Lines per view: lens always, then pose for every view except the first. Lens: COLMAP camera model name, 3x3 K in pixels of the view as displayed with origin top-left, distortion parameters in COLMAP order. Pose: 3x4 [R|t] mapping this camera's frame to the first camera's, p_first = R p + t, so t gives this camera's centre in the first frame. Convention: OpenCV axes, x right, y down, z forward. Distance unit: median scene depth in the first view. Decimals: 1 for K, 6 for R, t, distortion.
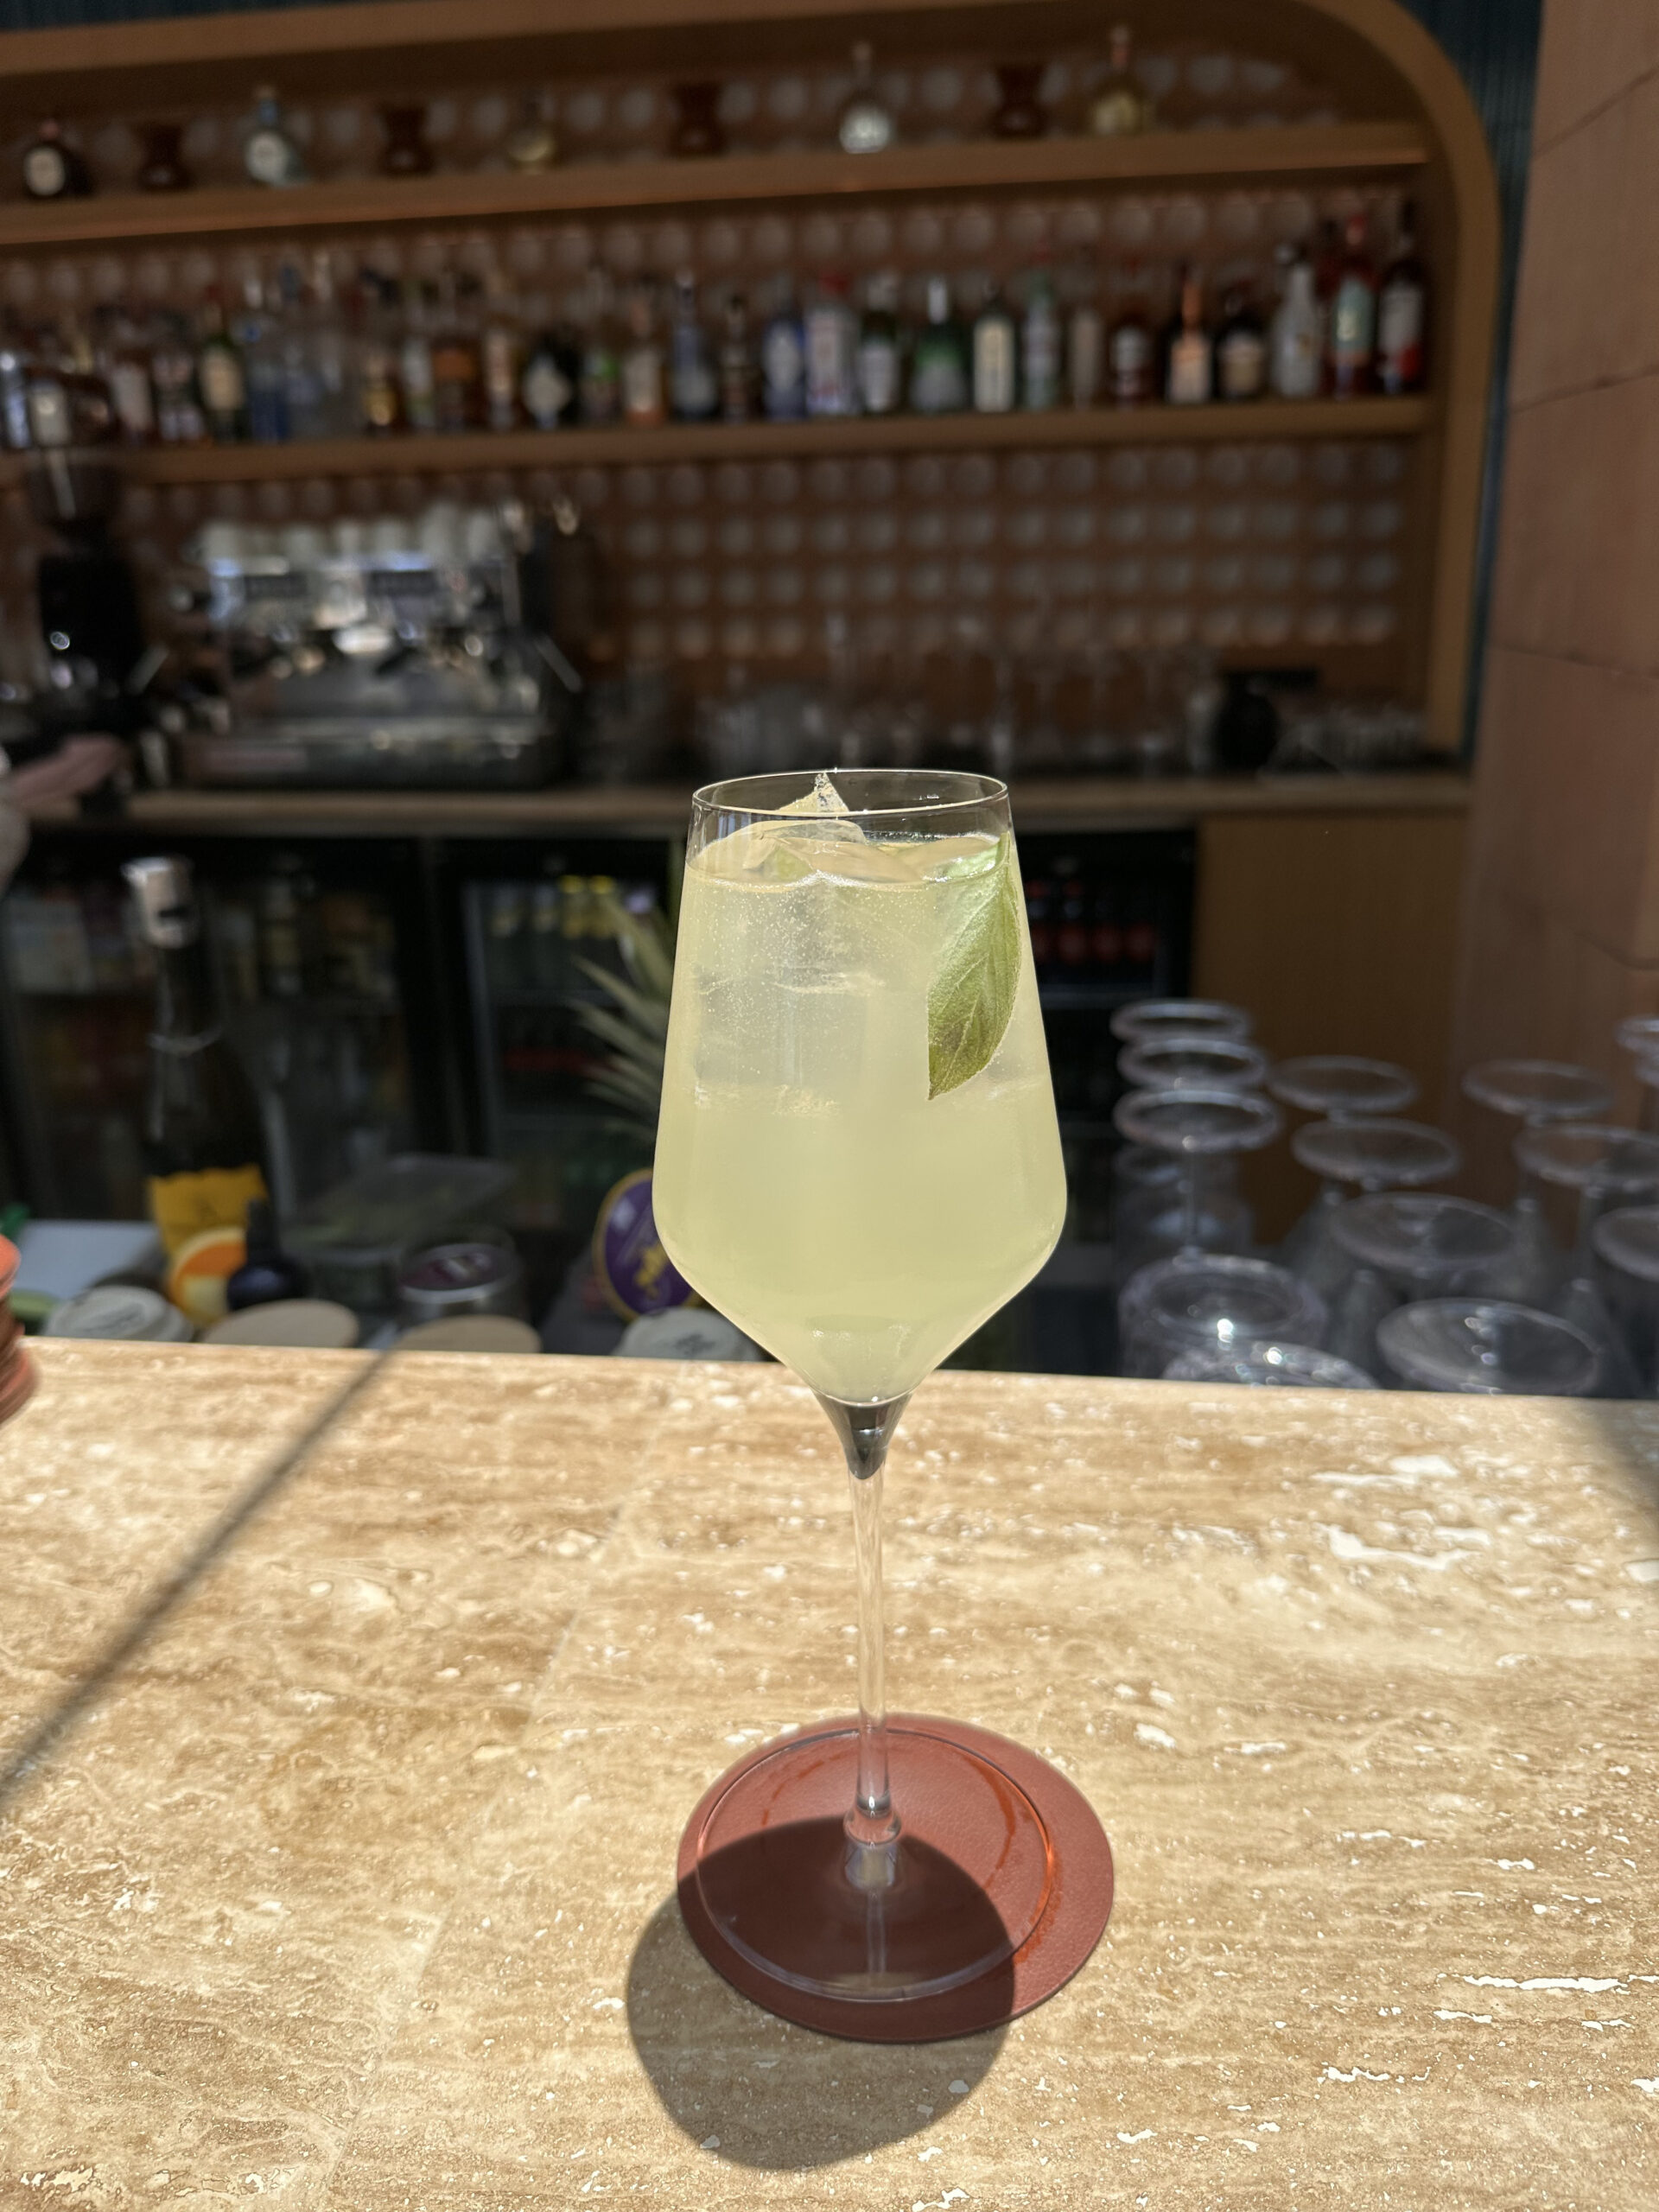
lens RADIAL K [[1555.2, 0, 842.6], [0, 1555.2, 1124.3], [0, 0, 1]] dist [-0.037182, 0.005148]
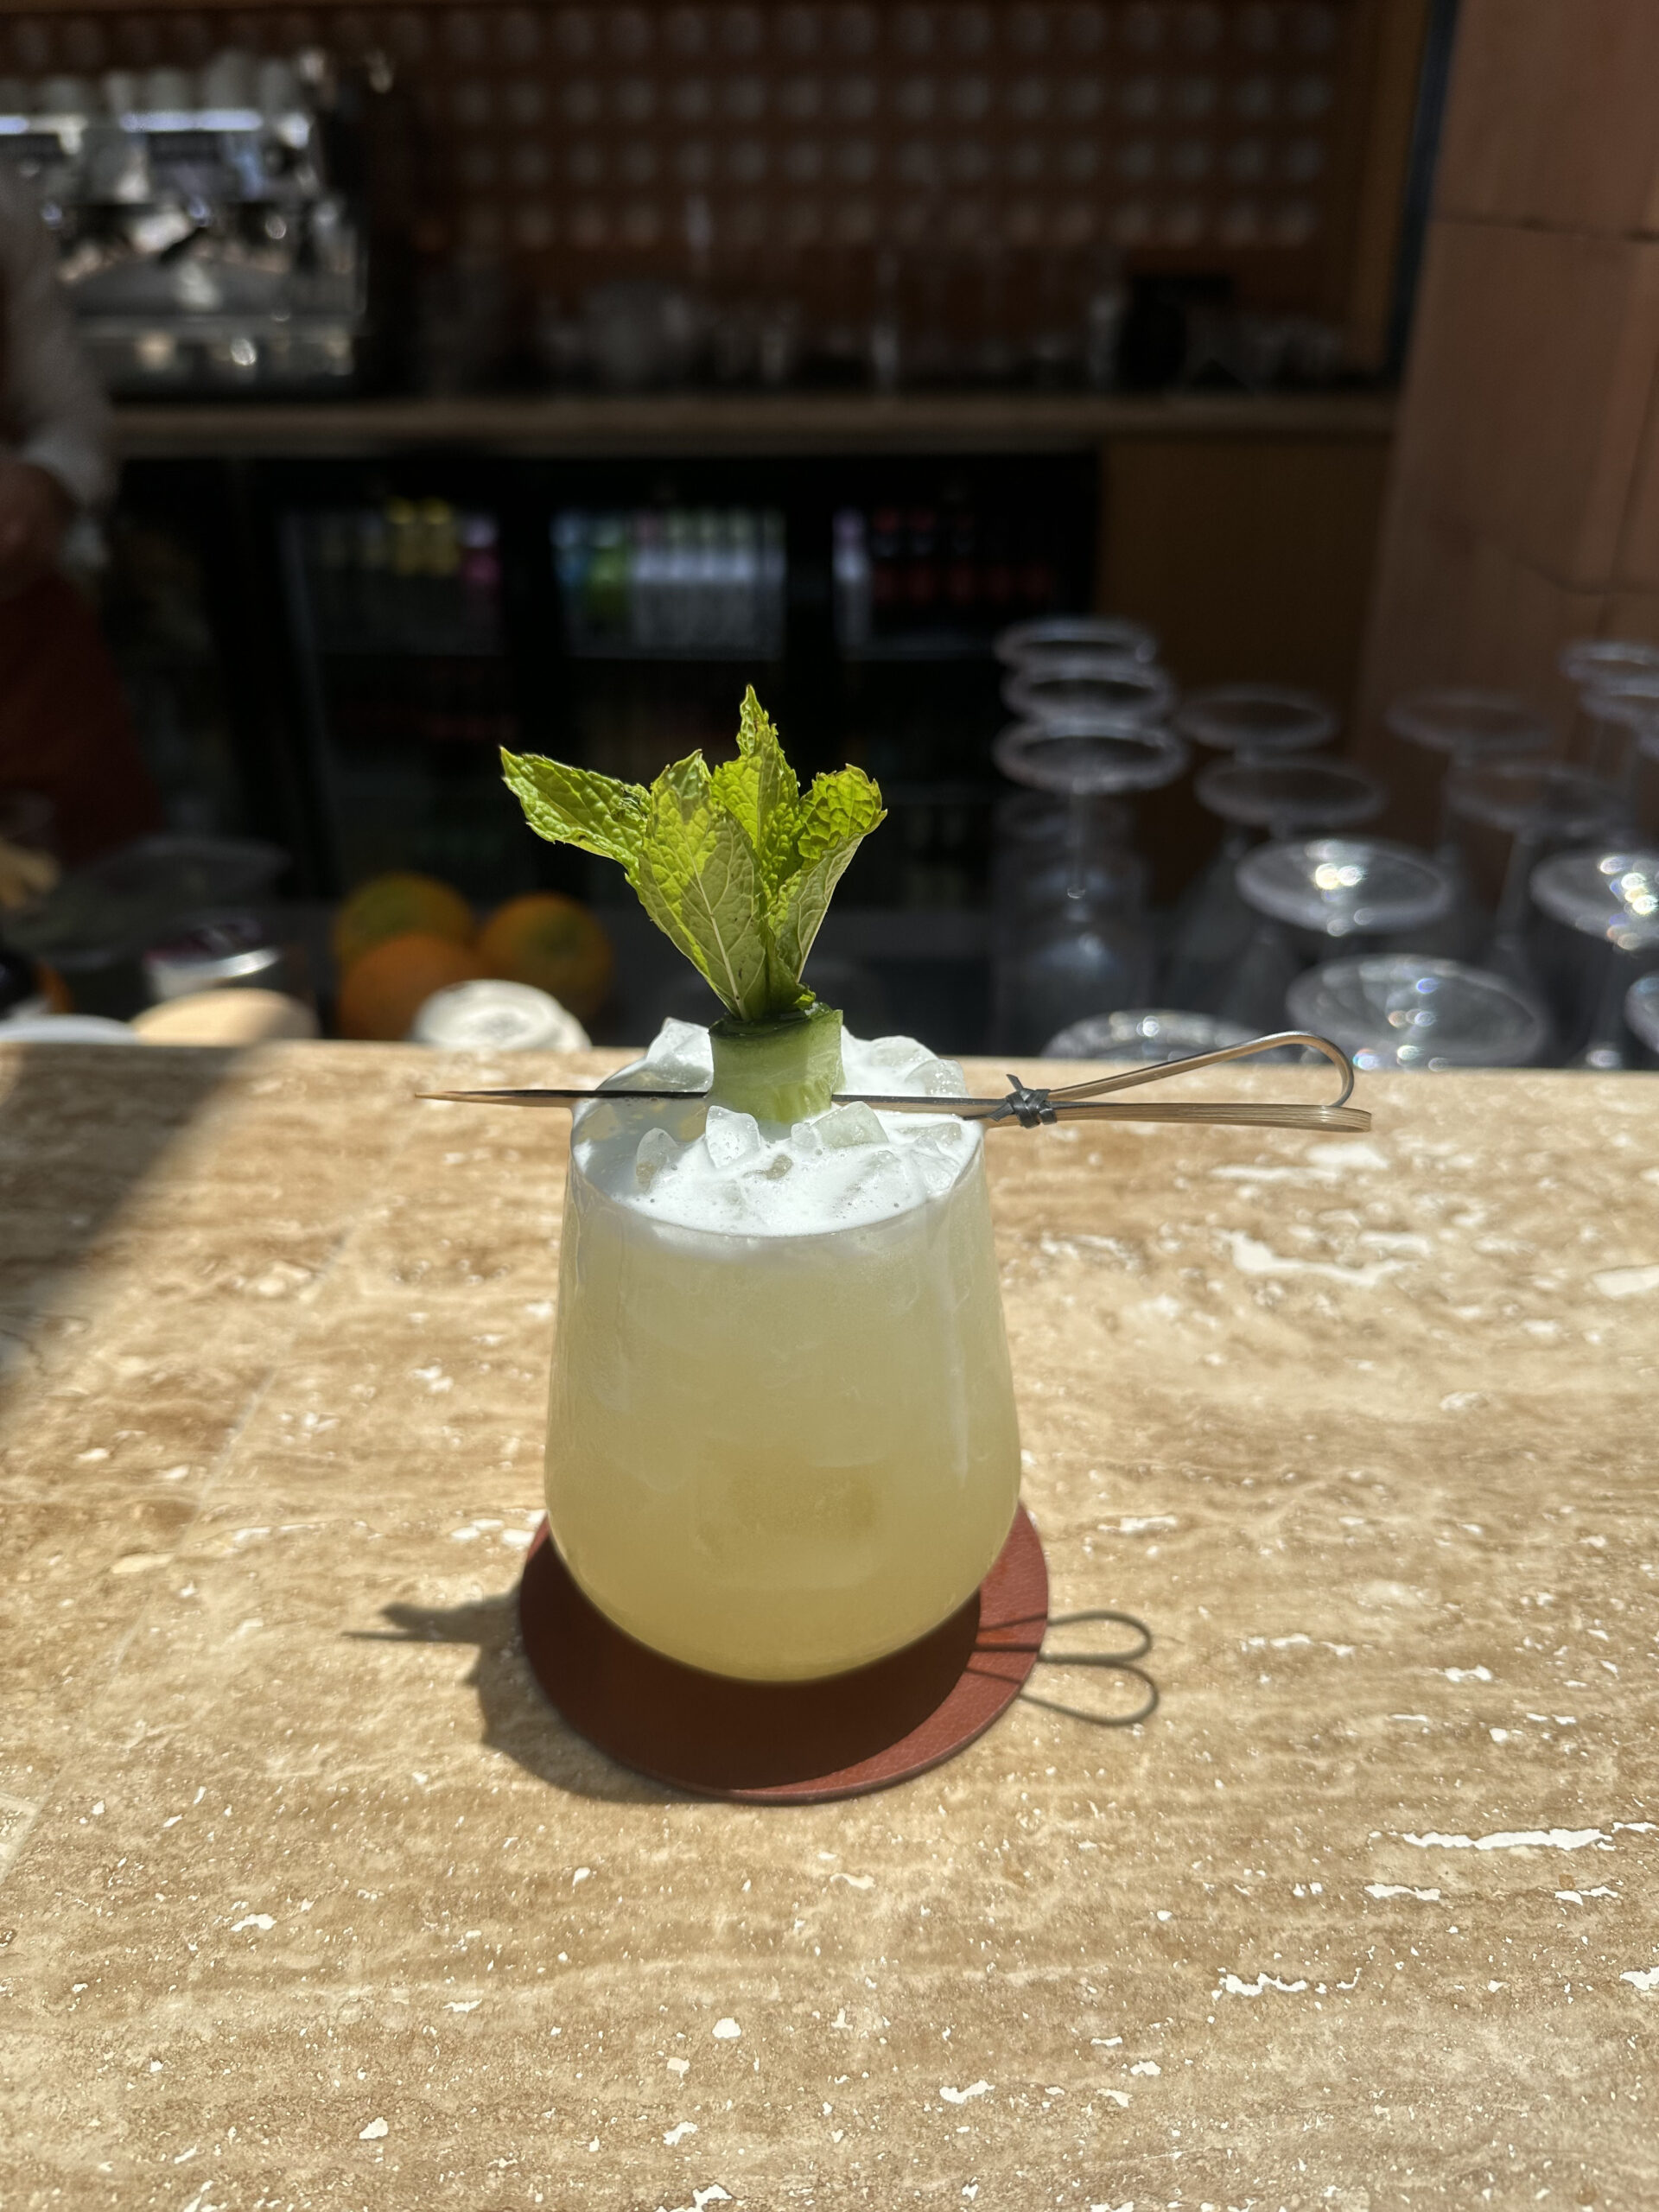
lens RADIAL K [[1555.2, 0, 842.2], [0, 1555.2, 1086.4], [0, 0, 1]] dist [-0.037182, 0.005148]
pose [[0.997709, -0.017915, 0.065244, 0.050295], [0.005673, 0.983061, 0.183190, 0.030116], [-0.067420, -0.182400, 0.980910, 0.200494]]
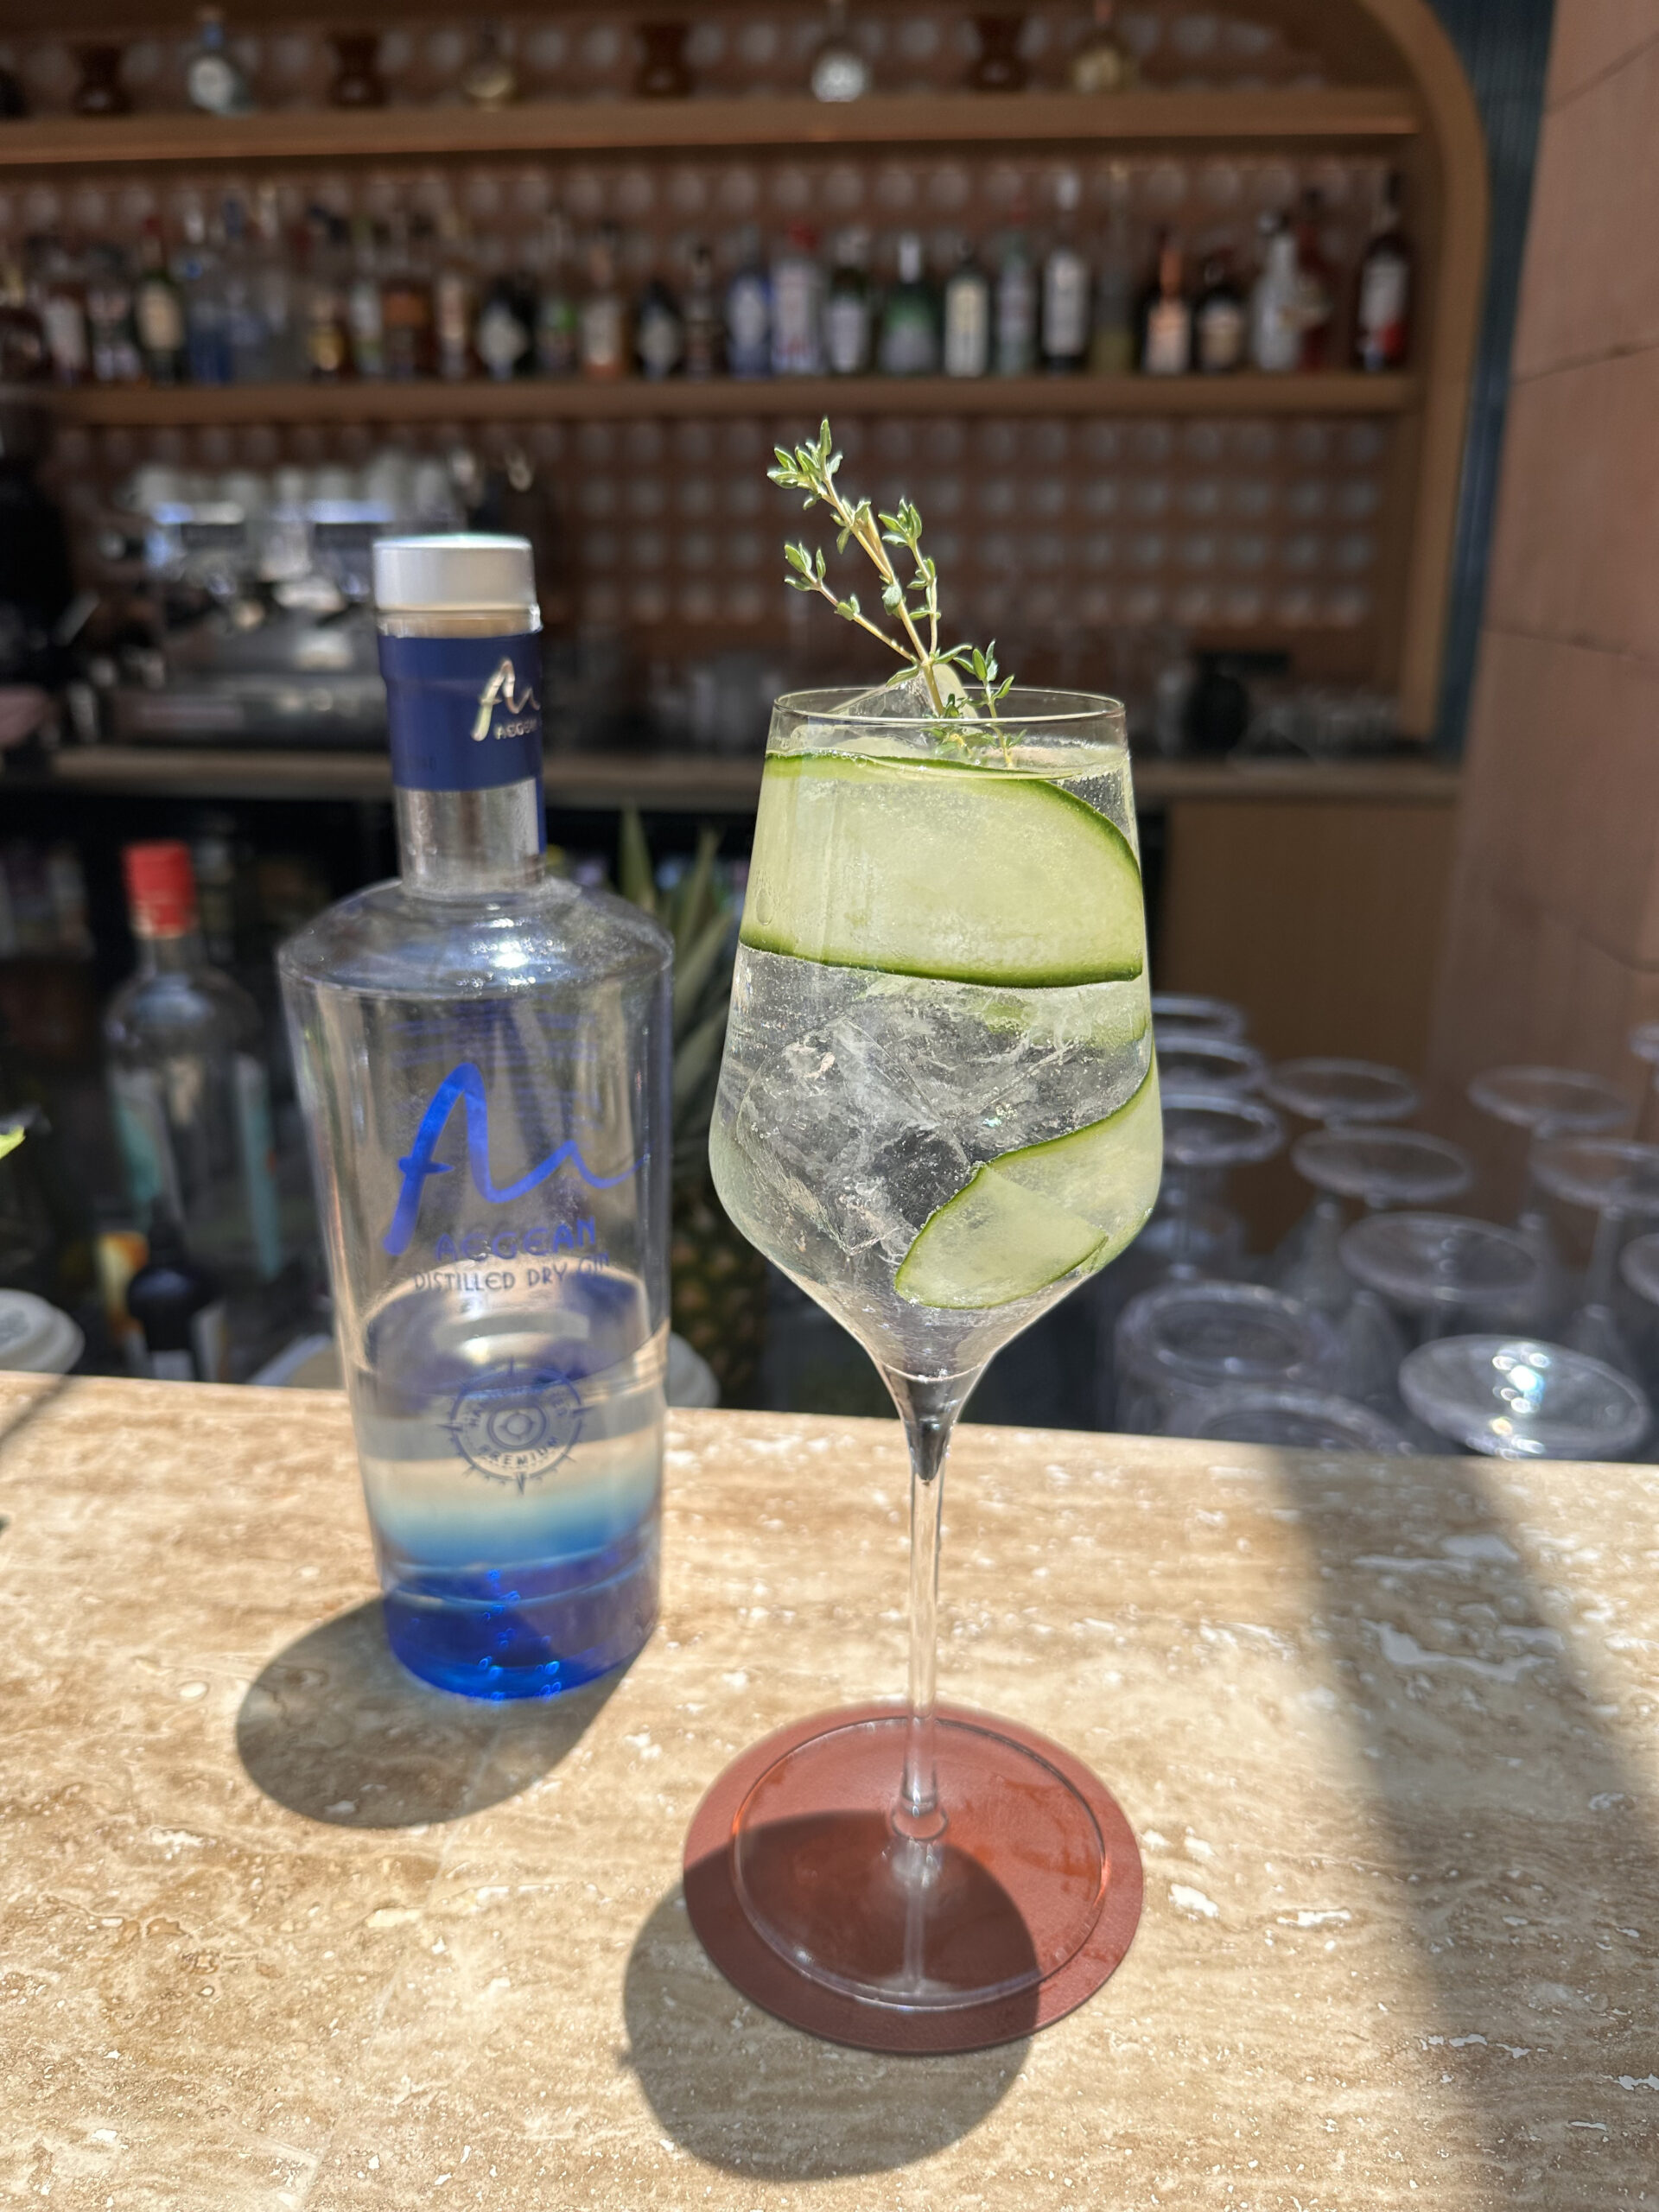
lens RADIAL K [[1555.2, 0, 831.9], [0, 1555.2, 1118.0], [0, 0, 1]] dist [-0.037182, 0.005148]
pose [[0.999427, 0.018923, 0.028073, -0.016813], [-0.019231, 0.999757, 0.010760, -0.021916], [-0.027862, -0.011294, 0.999548, 0.130015]]
